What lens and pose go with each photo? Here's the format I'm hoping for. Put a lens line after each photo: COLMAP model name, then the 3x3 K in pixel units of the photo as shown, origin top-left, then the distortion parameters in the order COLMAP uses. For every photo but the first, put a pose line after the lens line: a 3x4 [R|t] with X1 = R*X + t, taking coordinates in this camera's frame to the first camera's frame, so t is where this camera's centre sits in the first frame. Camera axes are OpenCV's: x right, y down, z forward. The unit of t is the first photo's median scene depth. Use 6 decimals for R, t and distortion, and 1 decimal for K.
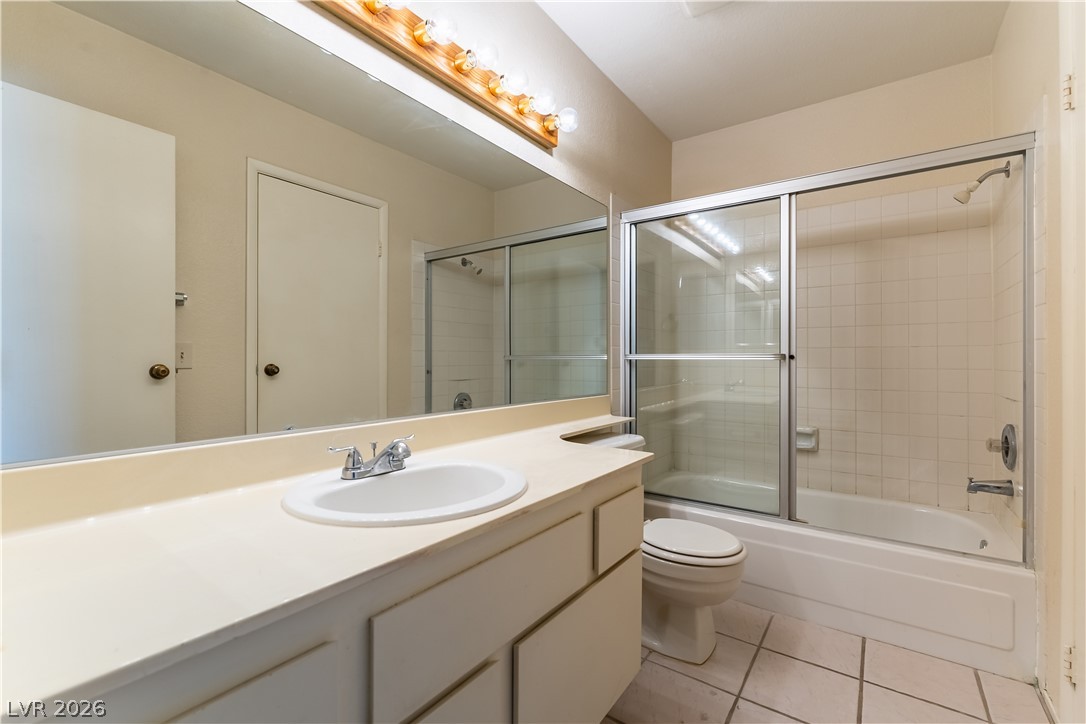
lens RADIAL K [[470.3, 0, 541.1], [0, 470.3, 359.9], [0, 0, 1]] dist [0.000444, 0.000154]
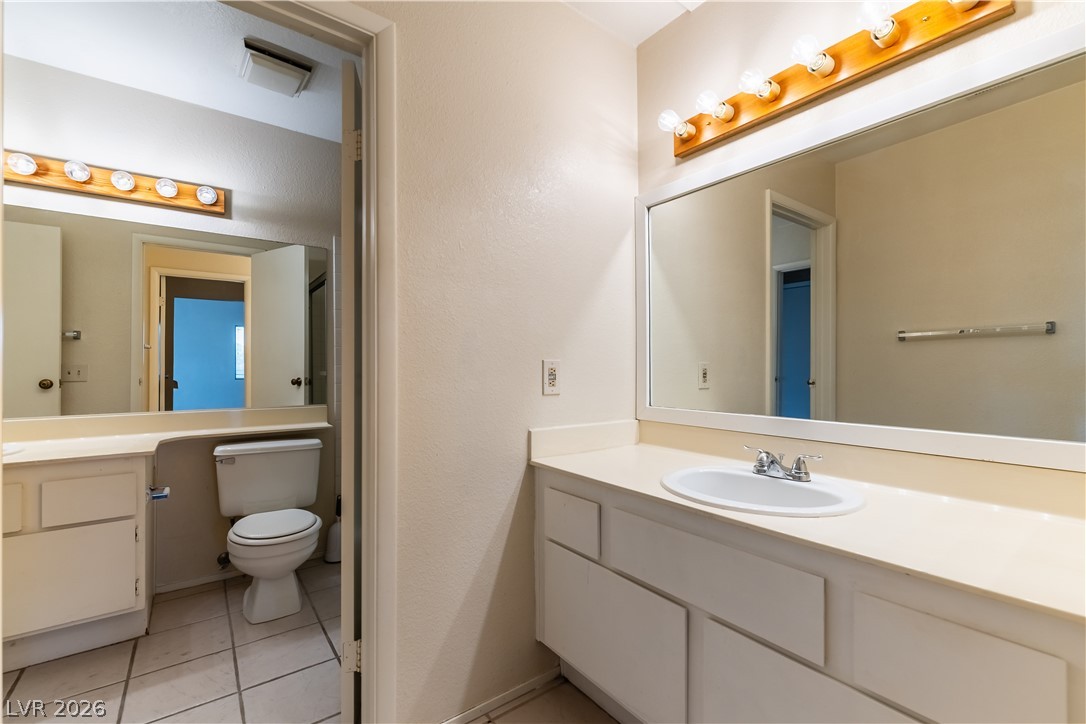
lens RADIAL K [[470.3, 0, 546.7], [0, 470.3, 365.4], [0, 0, 1]] dist [0.000444, 0.000154]
pose [[0.957397, -0.002690, -0.288762, 1.210736], [0.000073, 0.999959, -0.009073, -0.021516], [0.288775, 0.008665, 0.957358, 0.024166]]
